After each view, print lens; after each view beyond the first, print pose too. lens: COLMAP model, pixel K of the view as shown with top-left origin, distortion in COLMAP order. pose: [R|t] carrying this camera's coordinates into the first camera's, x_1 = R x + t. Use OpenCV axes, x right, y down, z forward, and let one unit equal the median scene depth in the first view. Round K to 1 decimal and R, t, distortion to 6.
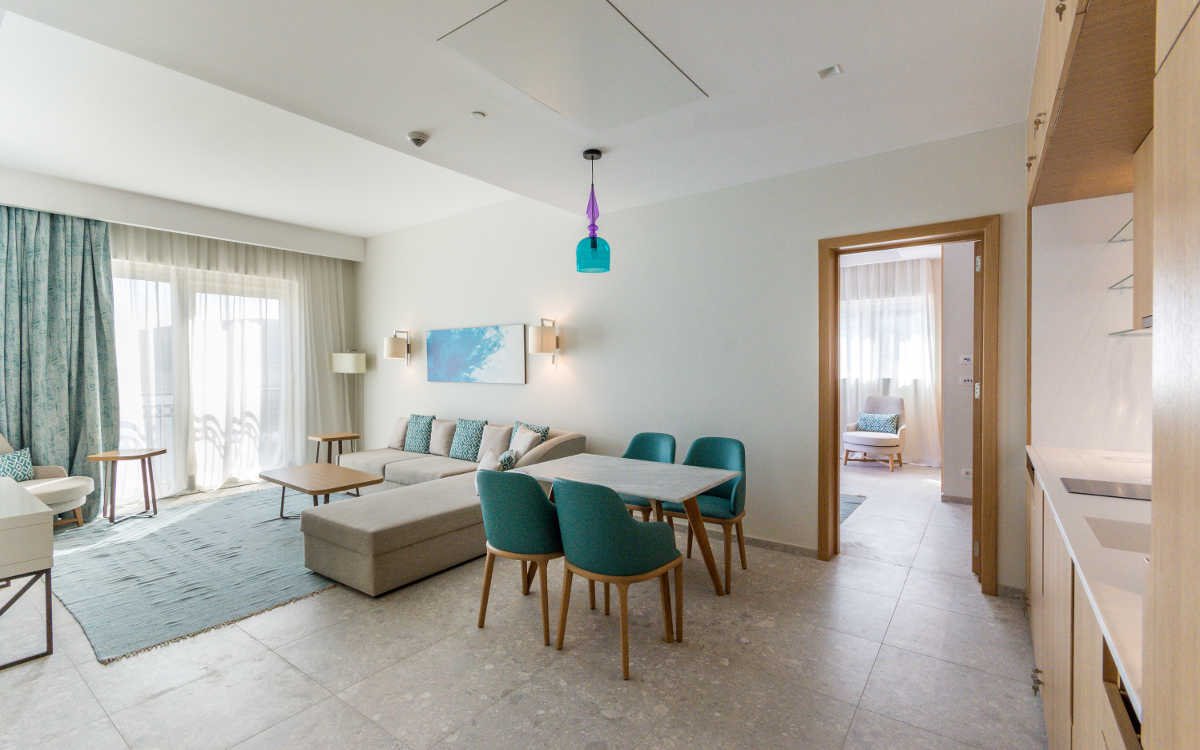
lens RADIAL K [[530.4, 0, 600.0], [0, 530.4, 375.0], [0, 0, 1]] dist [0.000008, 0.000010]
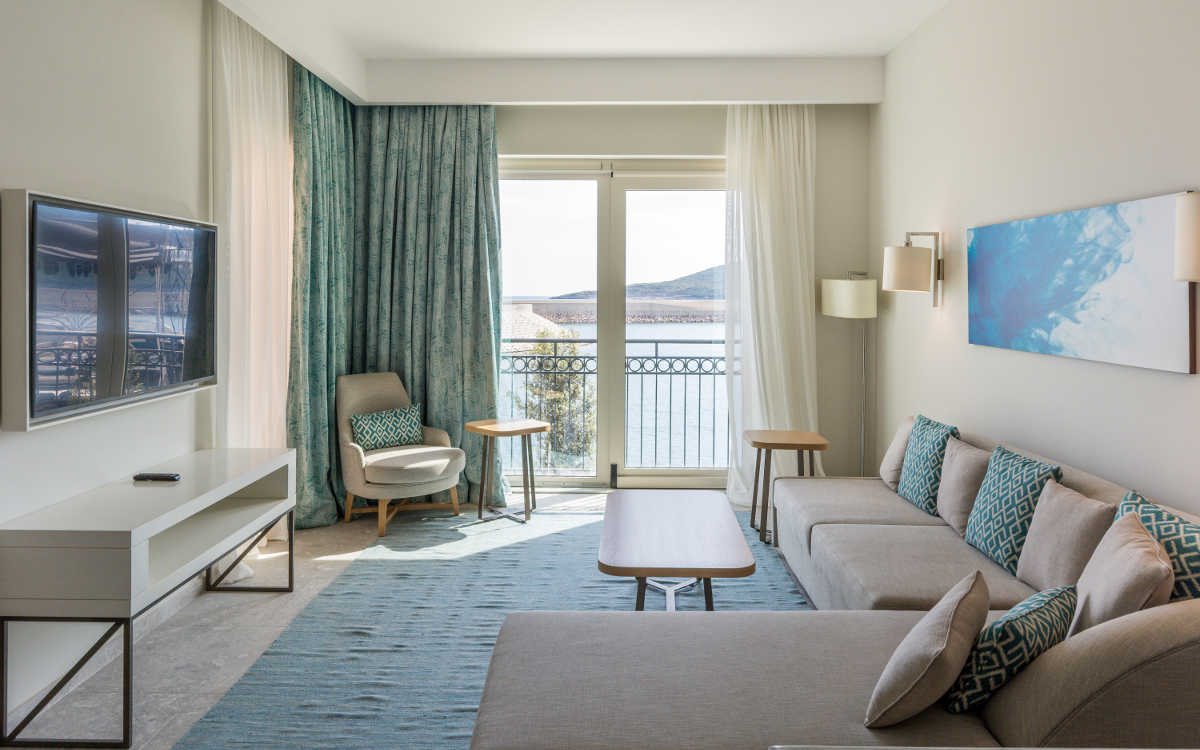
lens RADIAL K [[812.1, 0, 598.1], [0, 812.1, 301.5], [0, 0, 1]] dist [0.022933, -0.000711]
pose [[0.574015, 0.016226, -0.818684, 0.060639], [-0.021867, 0.999751, 0.004483, -0.022483], [0.818553, 0.015329, 0.574226, 0.422665]]
